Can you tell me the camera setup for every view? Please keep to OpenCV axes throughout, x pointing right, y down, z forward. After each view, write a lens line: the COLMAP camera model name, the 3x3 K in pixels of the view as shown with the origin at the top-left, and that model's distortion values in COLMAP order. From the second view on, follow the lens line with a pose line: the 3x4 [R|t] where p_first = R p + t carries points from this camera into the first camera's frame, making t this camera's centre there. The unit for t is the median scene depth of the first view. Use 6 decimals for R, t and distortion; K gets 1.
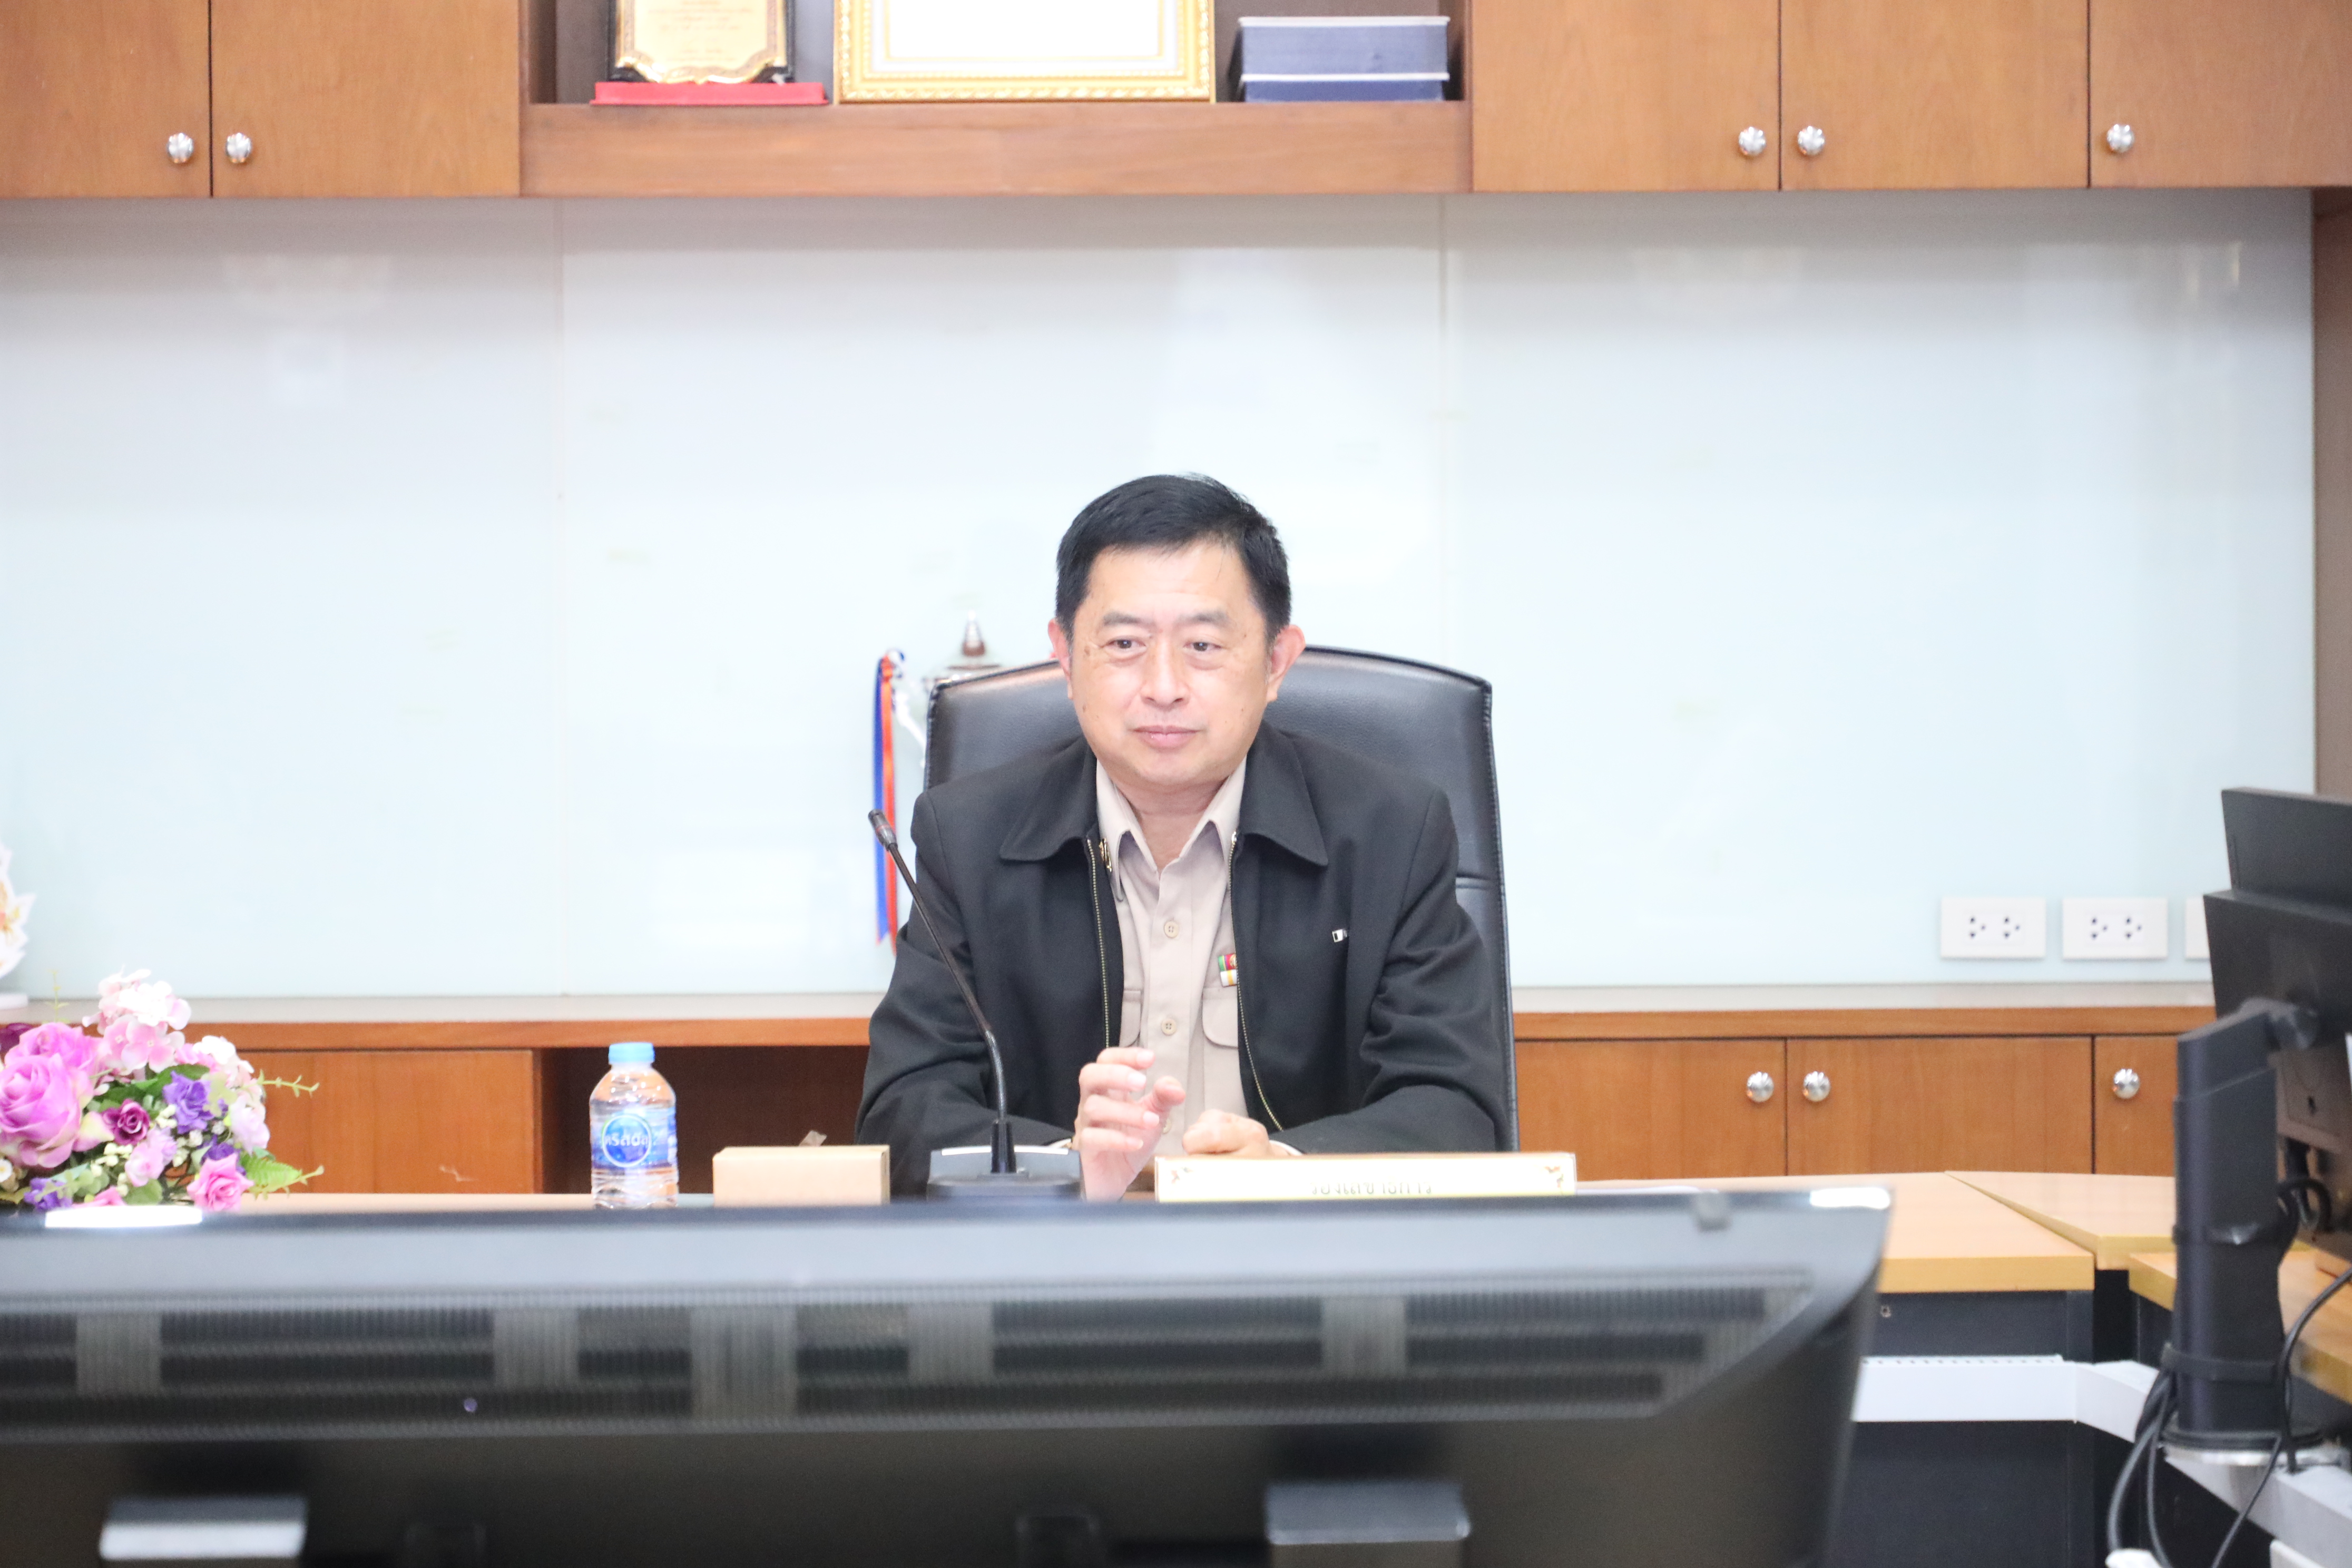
lens RADIAL K [[5335.8, 0, 1117.9], [0, 5335.8, 781.8], [0, 0, 1]] dist [0.003646, 0.389947]
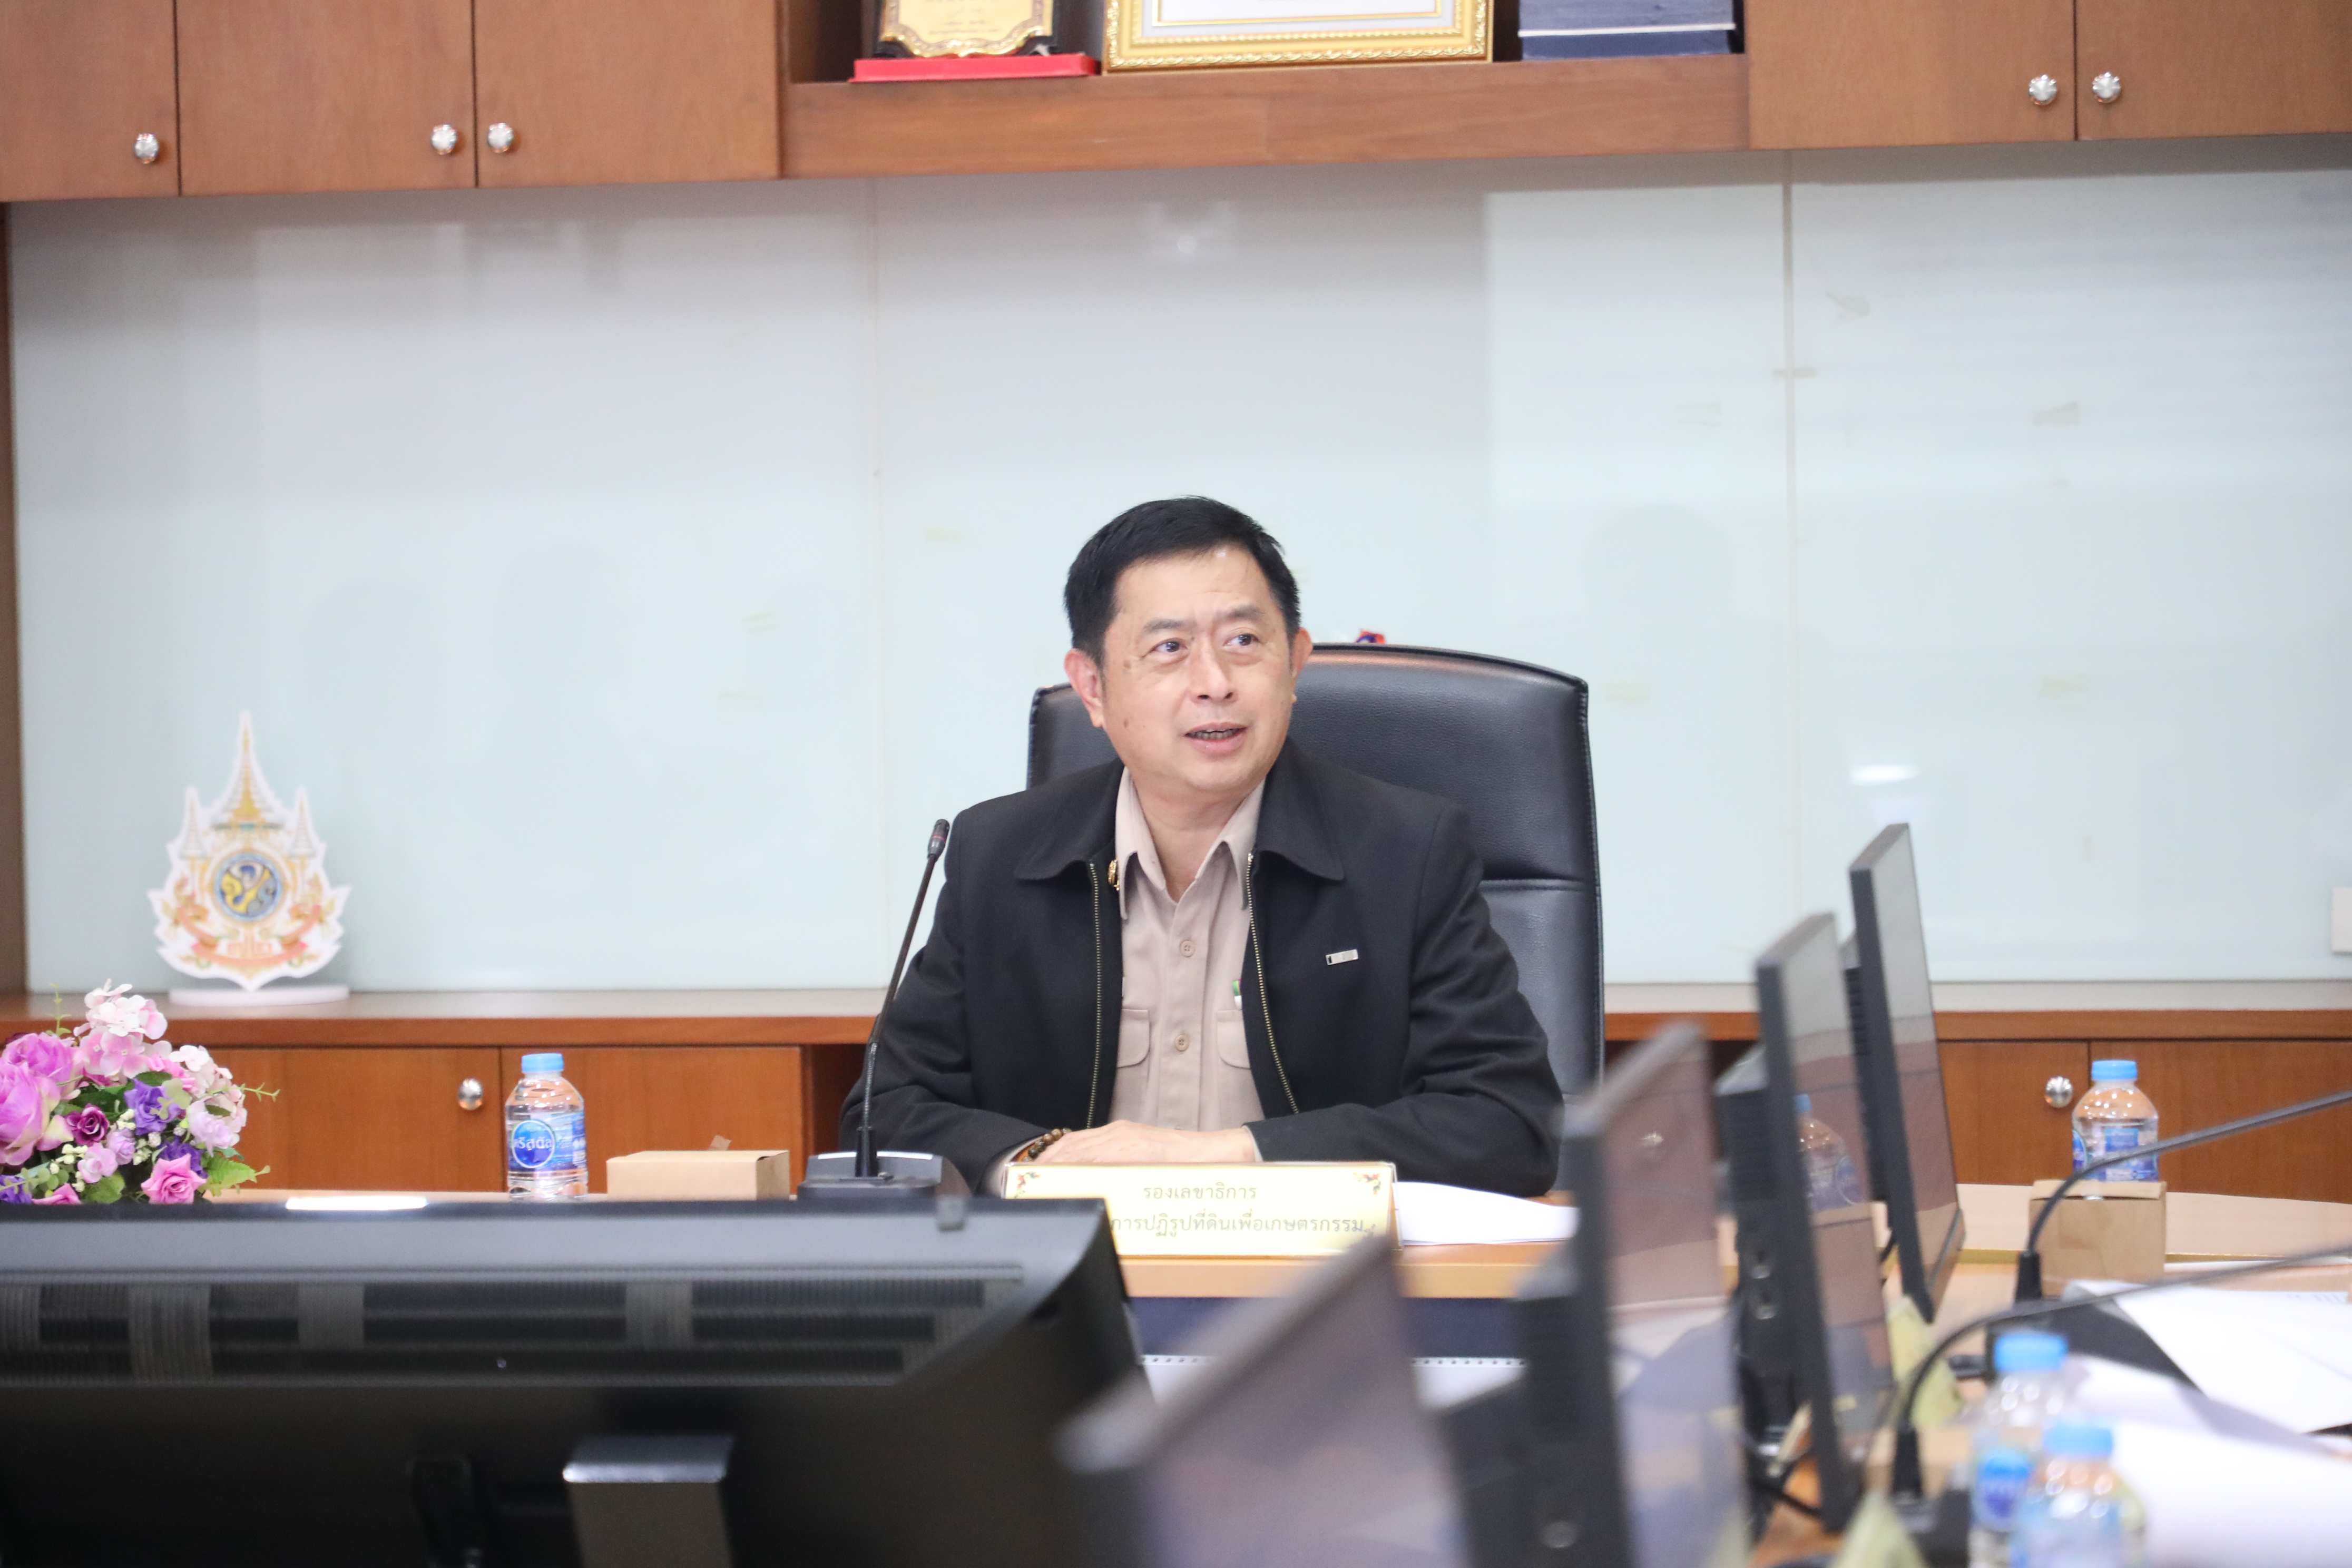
lens RADIAL K [[6909.2, 0, 1119.3], [0, 6909.2, 792.3], [0, 0, 1]] dist [0.084693, -0.689853]
pose [[0.976827, -0.003828, -0.213998, 0.317598], [0.007898, 0.999804, 0.018168, -0.027893], [0.213887, -0.019437, 0.976665, -0.333004]]
